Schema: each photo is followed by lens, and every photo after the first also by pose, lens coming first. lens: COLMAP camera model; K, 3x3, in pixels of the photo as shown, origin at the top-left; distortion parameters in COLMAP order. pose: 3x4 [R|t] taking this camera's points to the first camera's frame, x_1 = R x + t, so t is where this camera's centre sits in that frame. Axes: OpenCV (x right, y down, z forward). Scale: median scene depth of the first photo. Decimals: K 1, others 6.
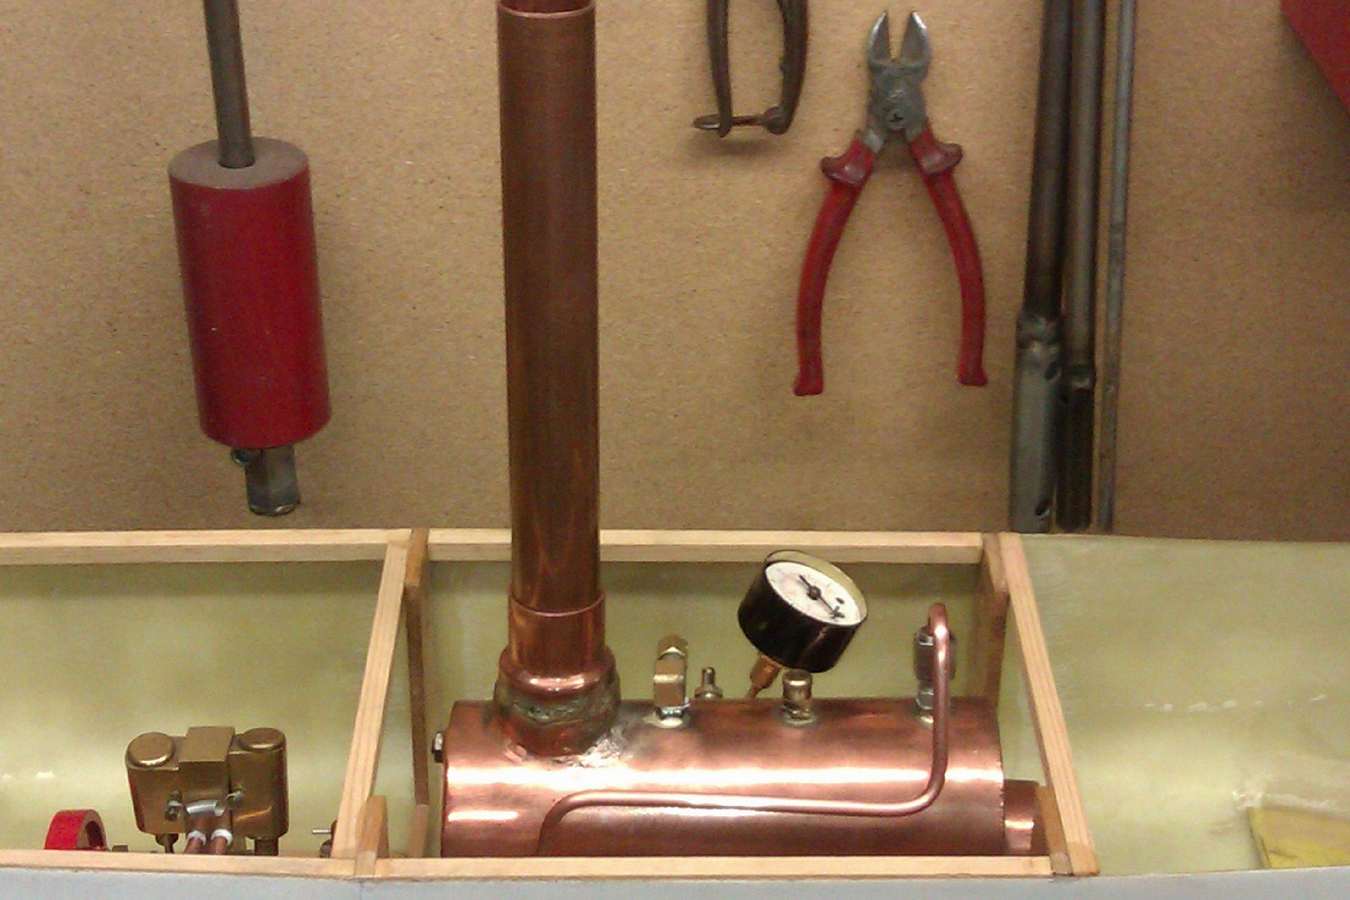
lens RADIAL K [[2392.0, 0, 681.3], [0, 2392.0, 472.5], [0, 0, 1]] dist [-0.000344, 1.261346]
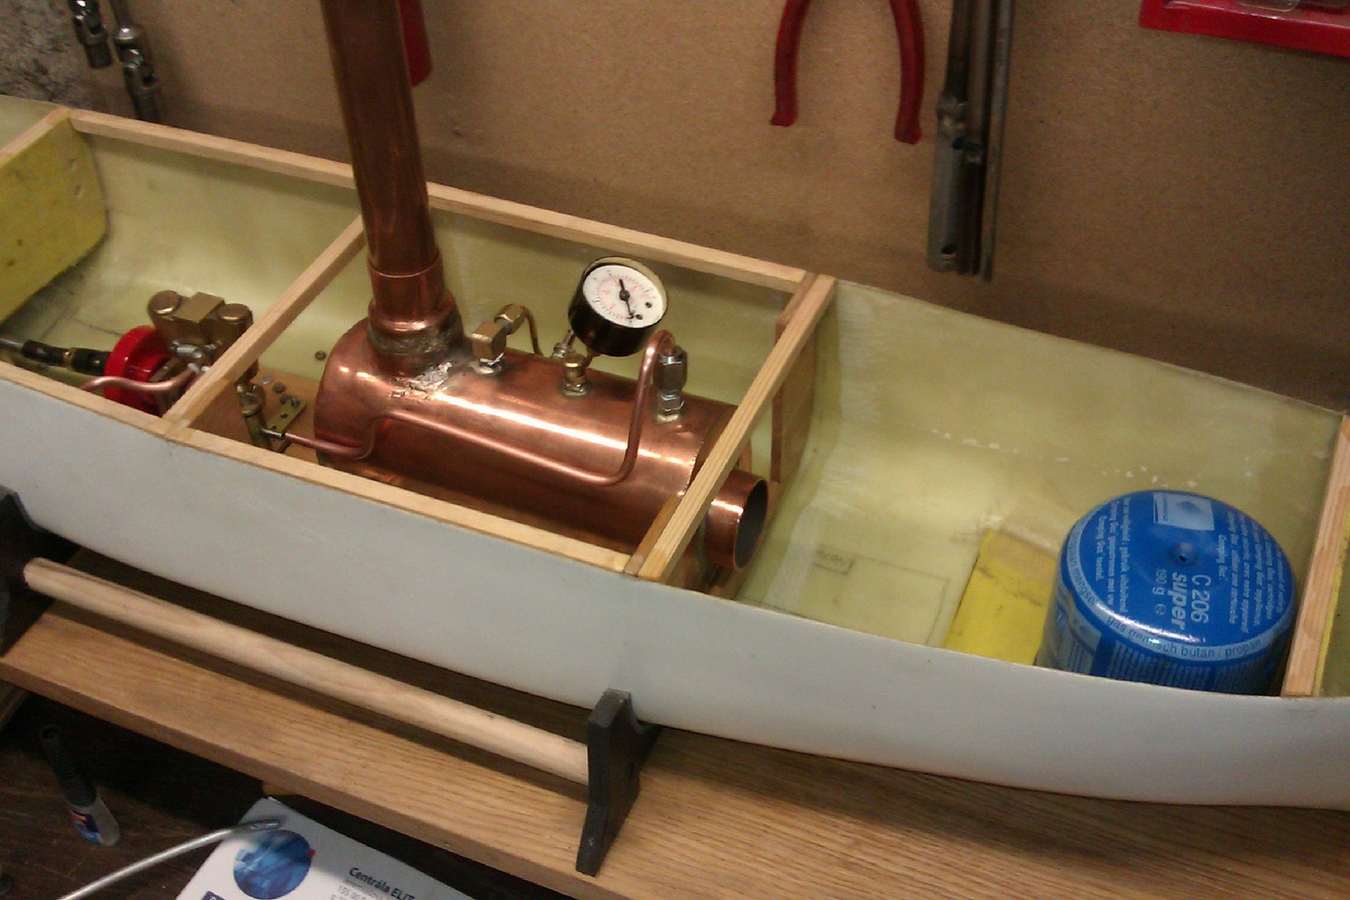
lens RADIAL K [[1462.1, 0, 675.0], [0, 1462.1, 450.0], [0, 0, 1]] dist [0.138898, -0.354927]
pose [[0.917012, 0.251499, -0.309576, 0.343005], [-0.162946, 0.944649, 0.284759, -0.099262], [0.364057, -0.210683, 0.907235, 0.278295]]
